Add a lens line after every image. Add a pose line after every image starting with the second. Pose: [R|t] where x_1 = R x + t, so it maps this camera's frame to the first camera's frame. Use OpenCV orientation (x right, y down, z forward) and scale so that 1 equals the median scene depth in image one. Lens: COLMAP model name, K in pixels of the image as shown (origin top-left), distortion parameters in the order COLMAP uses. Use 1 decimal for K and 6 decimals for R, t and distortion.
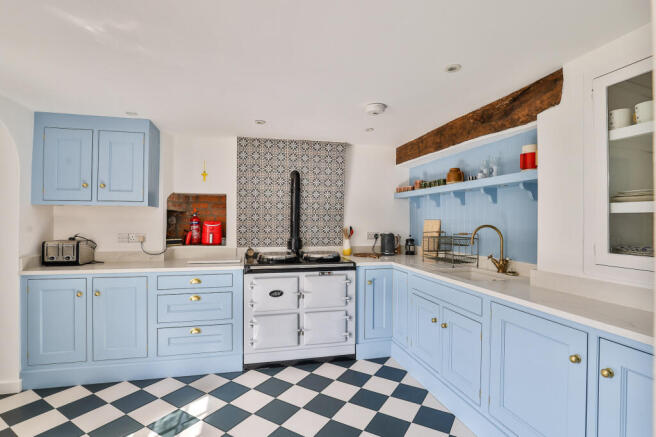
lens RADIAL K [[324.9, 0, 328.0], [0, 324.9, 218.5], [0, 0, 1]] dist [-0.001554, -0.000136]
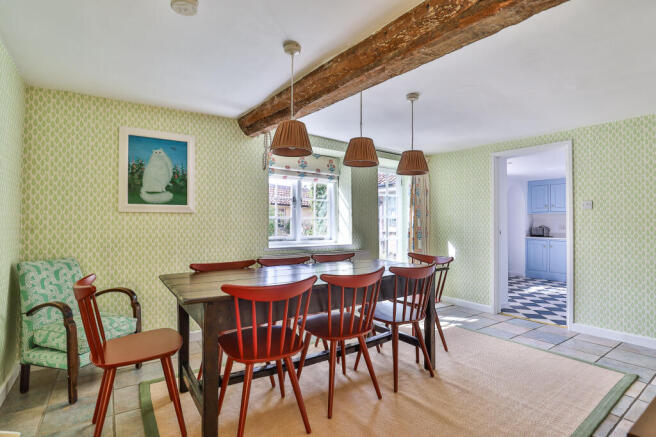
lens RADIAL K [[324.9, 0, 328.0], [0, 324.9, 218.5], [0, 0, 1]] dist [-0.001554, -0.000136]
pose [[0.363339, -0.010930, -0.931593, 0.995716], [0.004454, 0.999940, -0.009994, 0.015428], [0.931646, -0.000518, 0.363366, -1.503299]]
